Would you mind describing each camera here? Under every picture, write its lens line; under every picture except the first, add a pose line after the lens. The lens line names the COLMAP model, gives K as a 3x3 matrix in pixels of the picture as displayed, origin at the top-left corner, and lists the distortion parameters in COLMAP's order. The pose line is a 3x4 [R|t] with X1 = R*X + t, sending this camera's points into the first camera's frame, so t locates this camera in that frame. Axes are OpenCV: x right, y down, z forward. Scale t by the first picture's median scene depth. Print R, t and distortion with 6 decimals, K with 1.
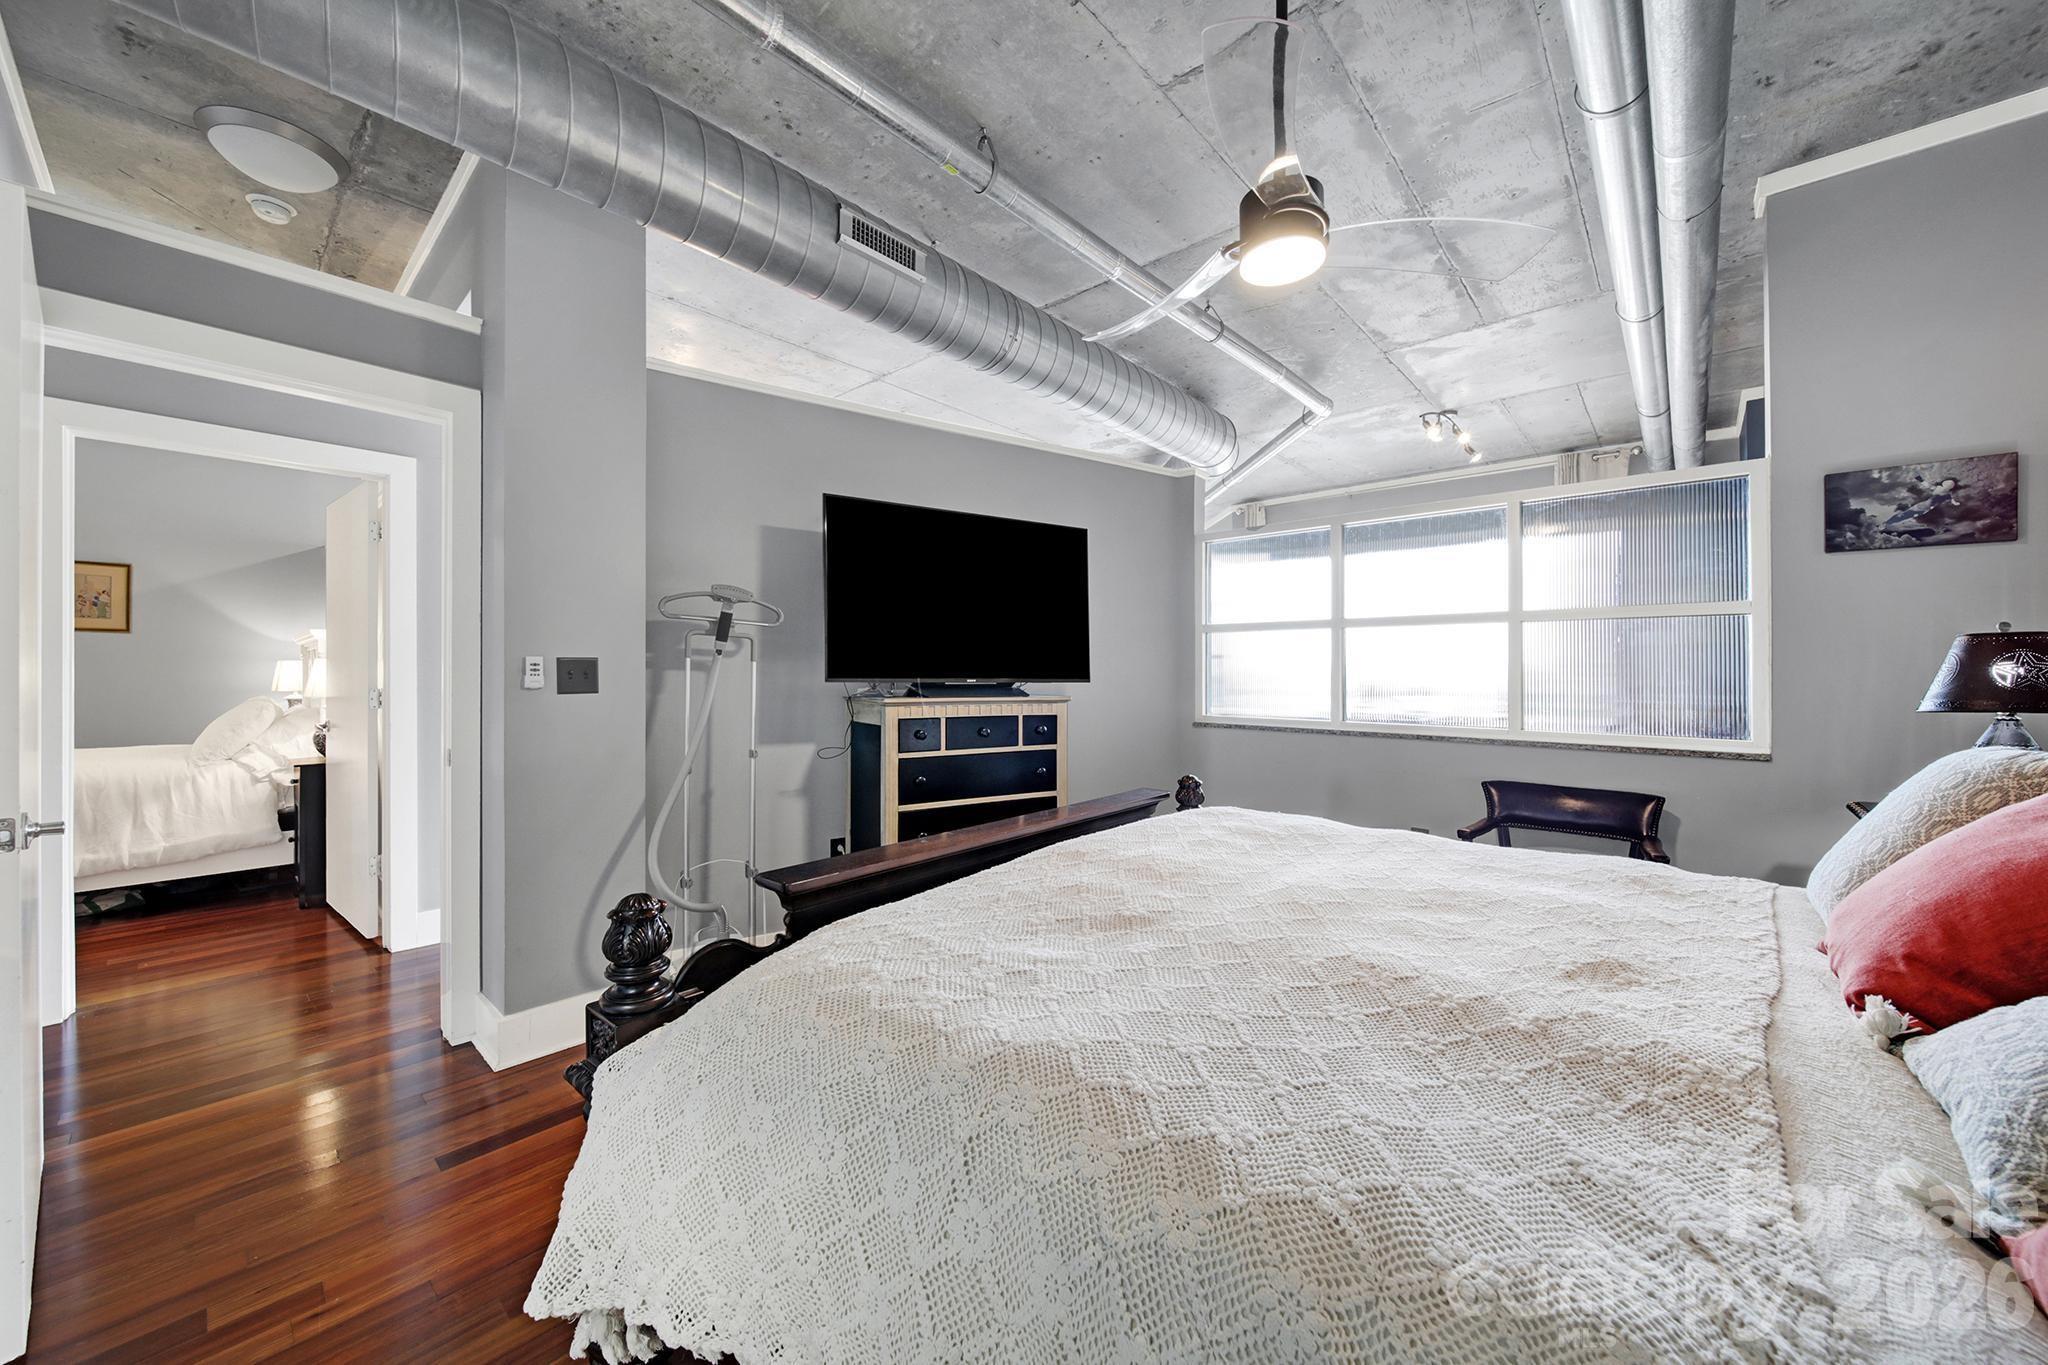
lens RADIAL K [[740.8, 0, 1010.2], [0, 740.8, 673.3], [0, 0, 1]] dist [0.002773, -0.002082]
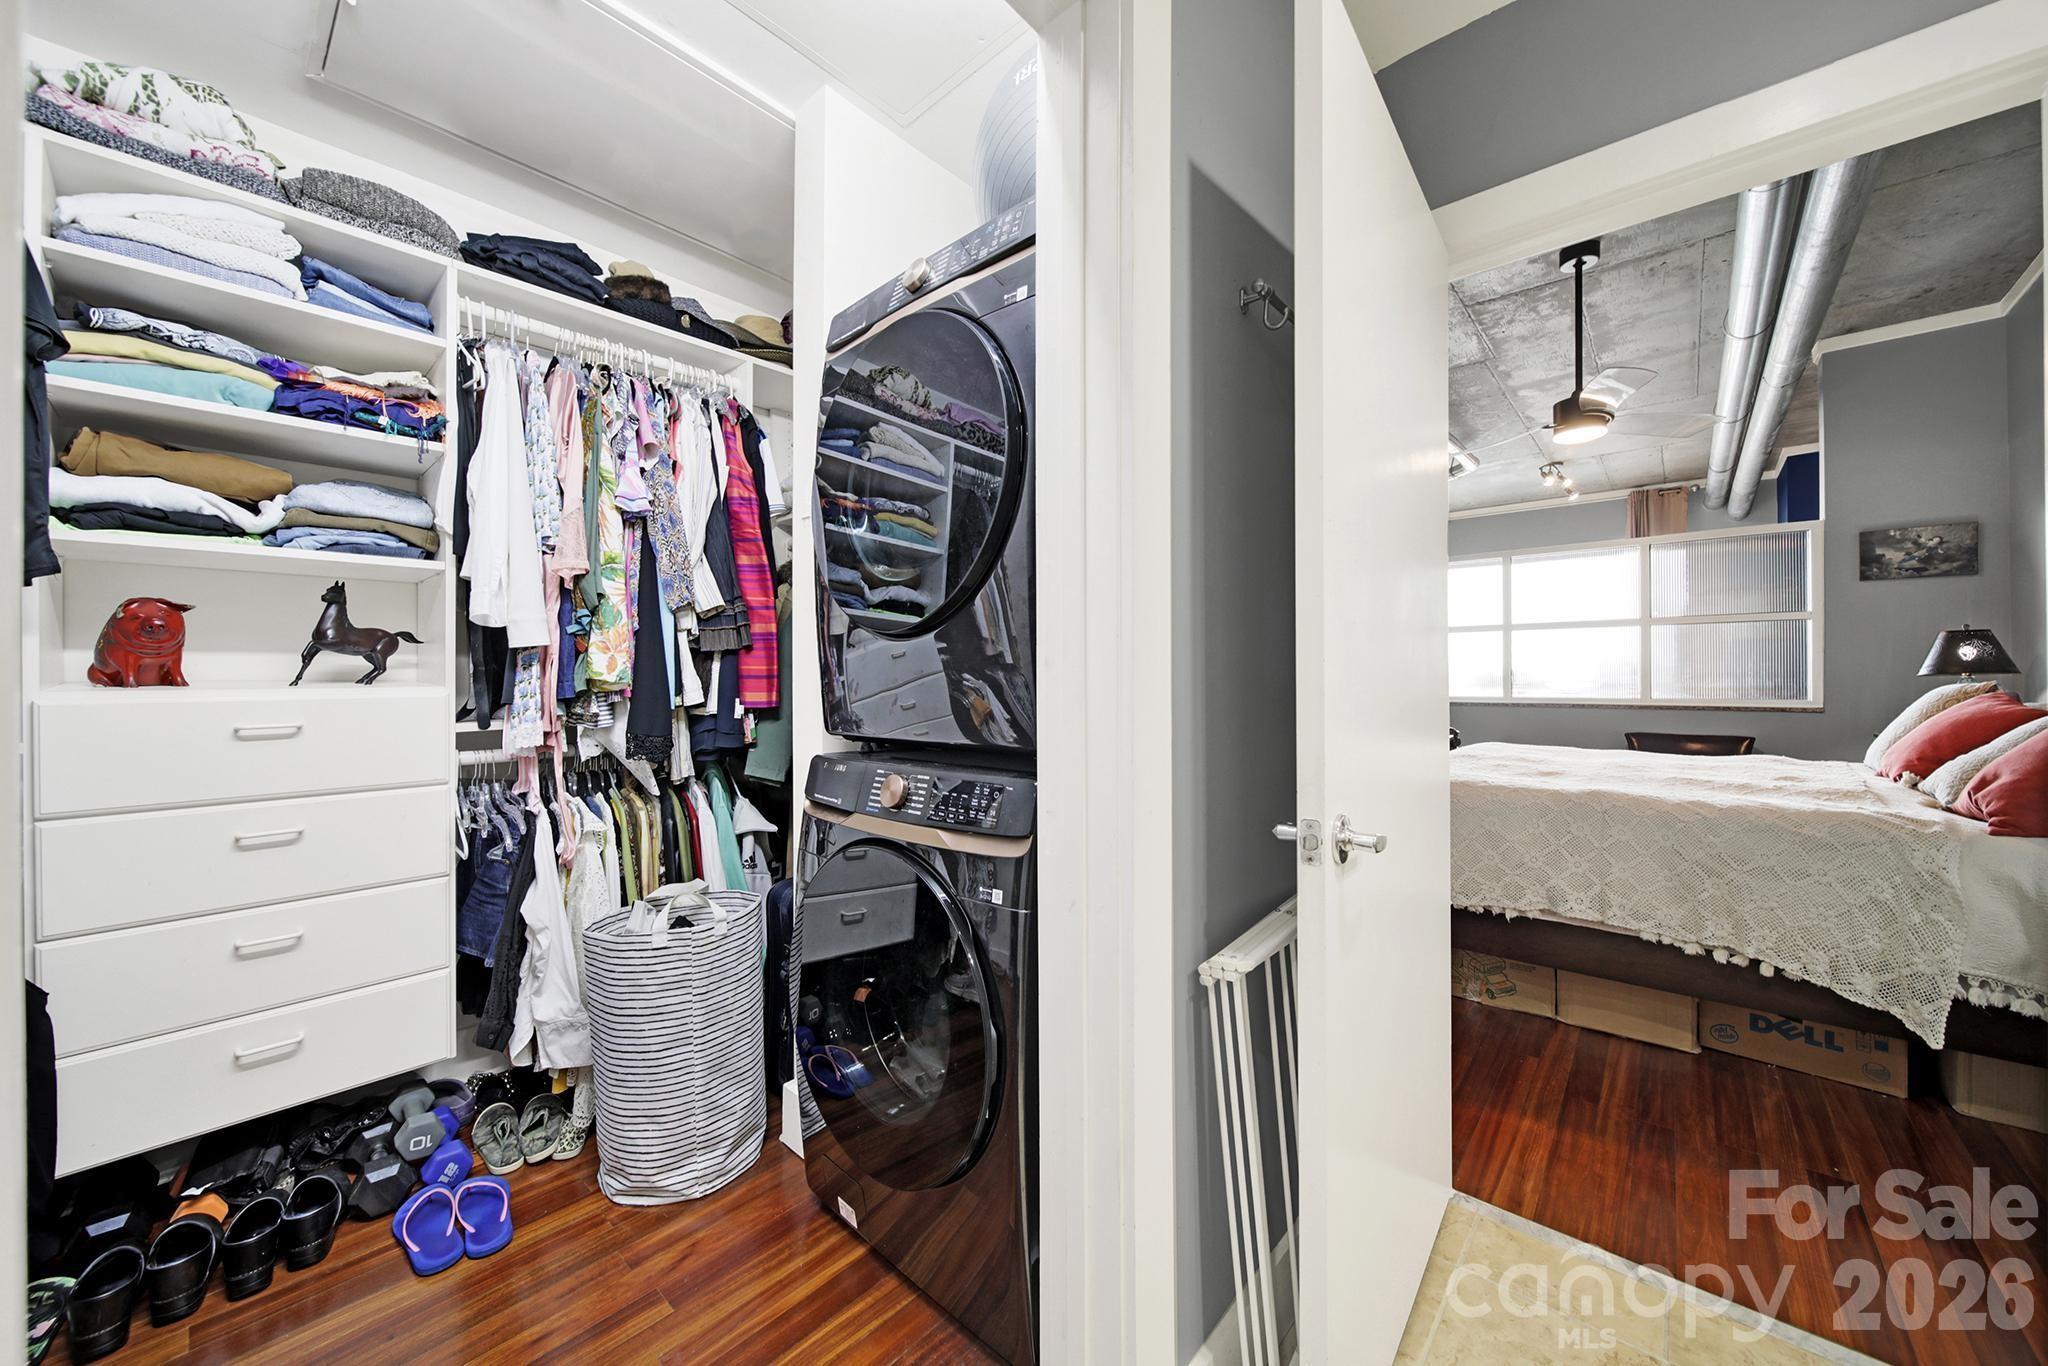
lens RADIAL K [[740.8, 0, 1009.2], [0, 740.8, 686.5], [0, 0, 1]] dist [0.002773, -0.002082]
pose [[0.999923, -0.011946, 0.003391, -0.757005], [0.011908, 0.999867, 0.011175, 0.026572], [-0.003524, -0.011133, 0.999932, -0.605128]]
